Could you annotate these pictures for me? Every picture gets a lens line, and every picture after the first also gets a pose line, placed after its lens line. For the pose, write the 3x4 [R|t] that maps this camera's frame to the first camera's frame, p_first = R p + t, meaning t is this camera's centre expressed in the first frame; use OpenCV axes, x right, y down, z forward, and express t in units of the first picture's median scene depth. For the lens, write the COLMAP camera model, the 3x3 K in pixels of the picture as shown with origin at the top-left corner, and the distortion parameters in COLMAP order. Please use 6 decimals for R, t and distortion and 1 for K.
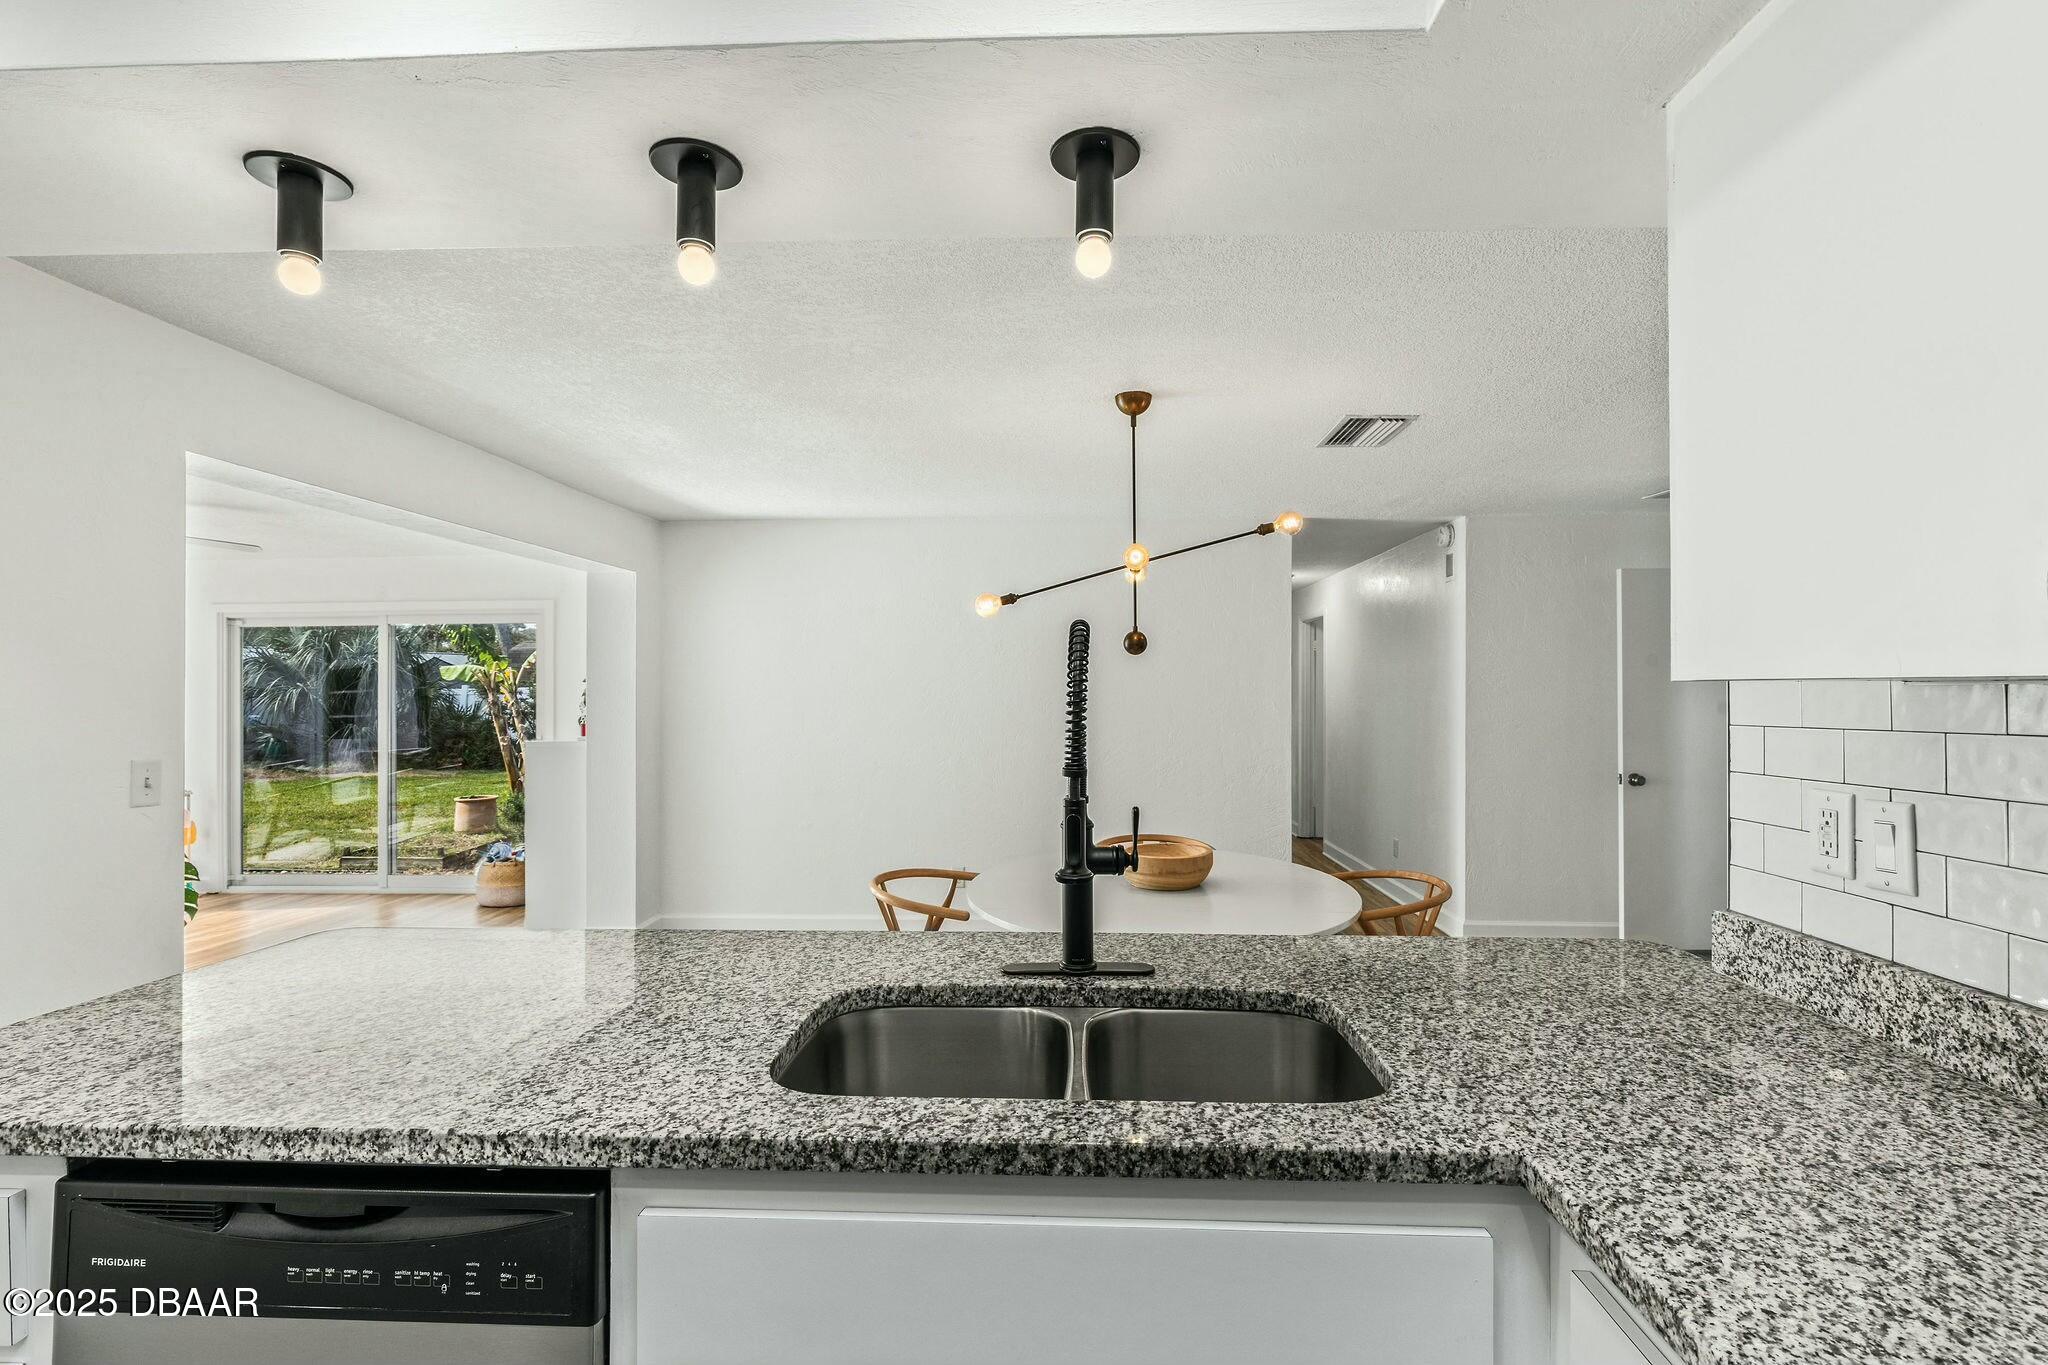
lens RADIAL K [[928.0, 0, 1033.2], [0, 928.0, 689.2], [0, 0, 1]] dist [0.011143, -0.002082]
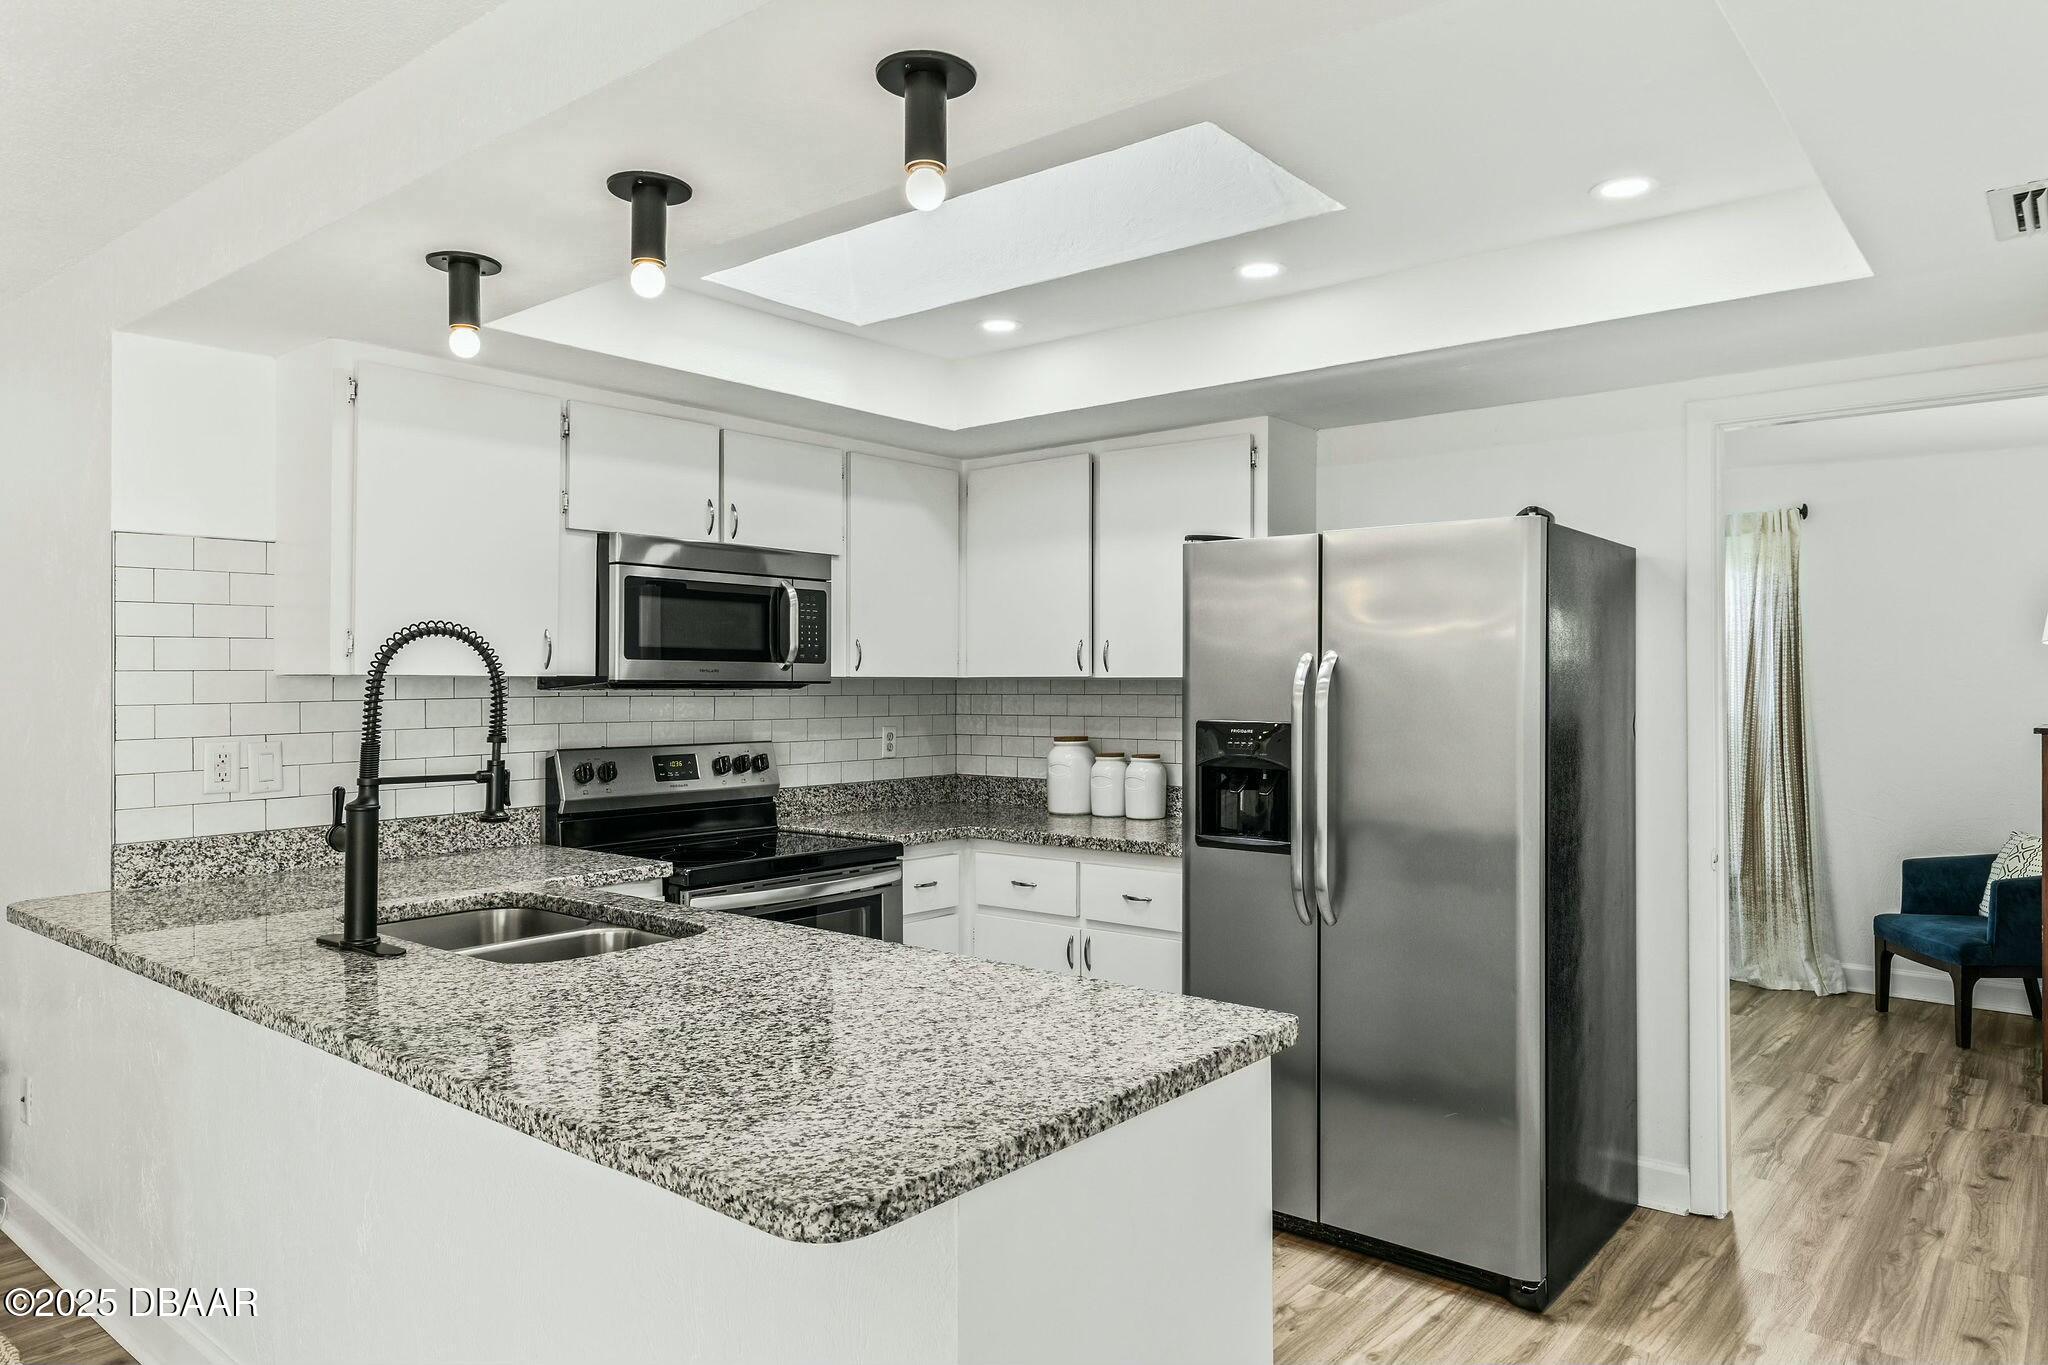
lens RADIAL K [[1315.9, 0, 1029.5], [0, 1315.9, 662.3], [0, 0, 1]] dist [0.009757, 0.000604]
pose [[-0.798011, 0.011613, 0.602532, -1.549456], [0.000358, 0.999823, -0.018796, 0.012916], [-0.602643, -0.014784, -0.797874, 1.860052]]
